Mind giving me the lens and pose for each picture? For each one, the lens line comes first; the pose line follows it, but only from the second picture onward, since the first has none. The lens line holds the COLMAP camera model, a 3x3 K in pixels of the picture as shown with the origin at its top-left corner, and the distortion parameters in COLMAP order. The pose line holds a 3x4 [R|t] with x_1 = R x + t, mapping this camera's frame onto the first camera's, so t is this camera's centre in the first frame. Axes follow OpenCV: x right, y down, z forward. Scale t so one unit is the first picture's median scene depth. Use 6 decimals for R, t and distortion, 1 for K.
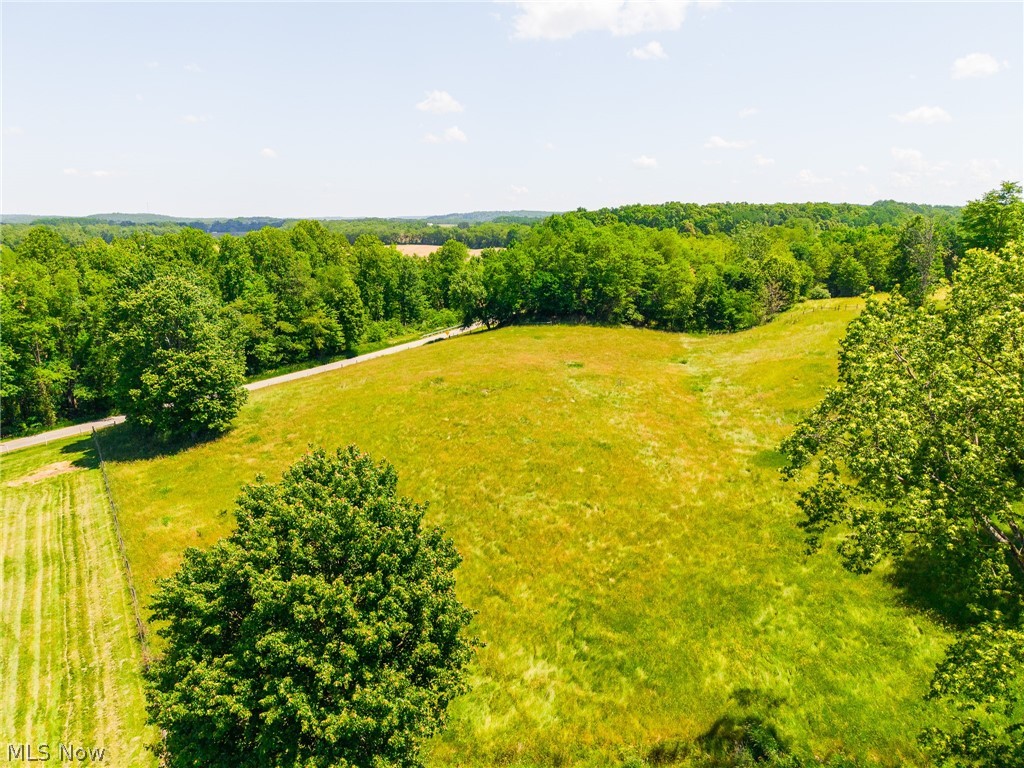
lens RADIAL K [[688.1, 0, 510.2], [0, 688.1, 382.2], [0, 0, 1]] dist [0.041647, -0.041705]
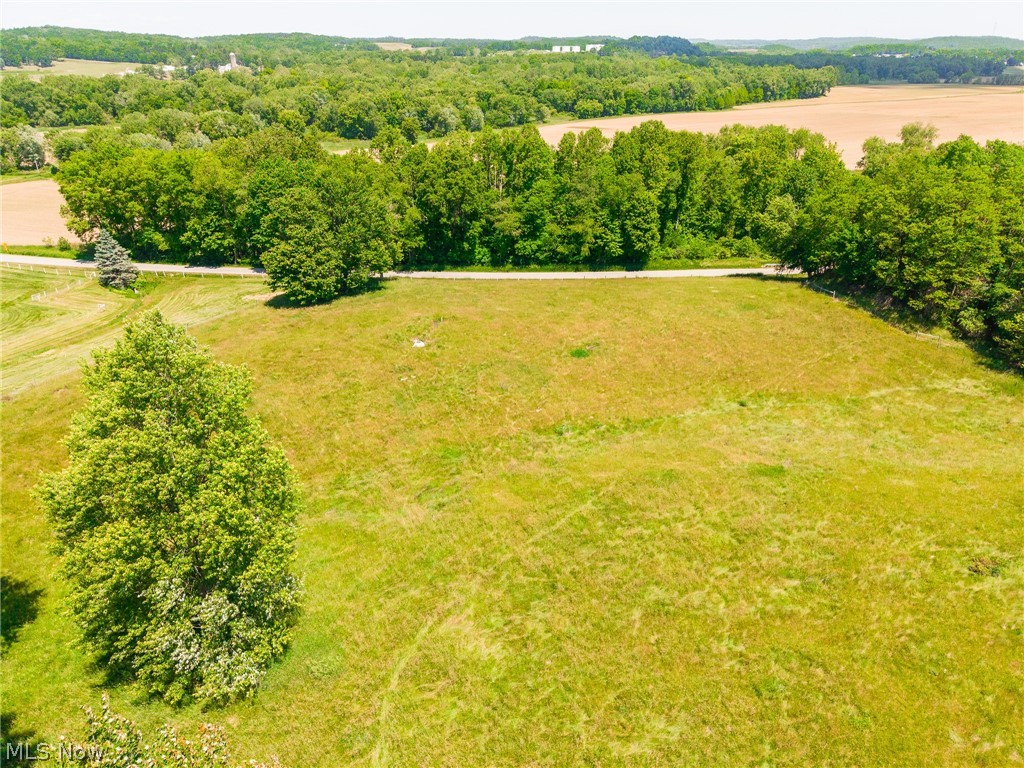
lens RADIAL K [[688.1, 0, 509.1], [0, 688.1, 384.7], [0, 0, 1]] dist [0.041647, -0.041705]
pose [[0.512114, 0.387798, -0.766389, 0.524099], [-0.202381, 0.921631, 0.331117, -0.185009], [0.834734, -0.014467, 0.550463, 0.317818]]
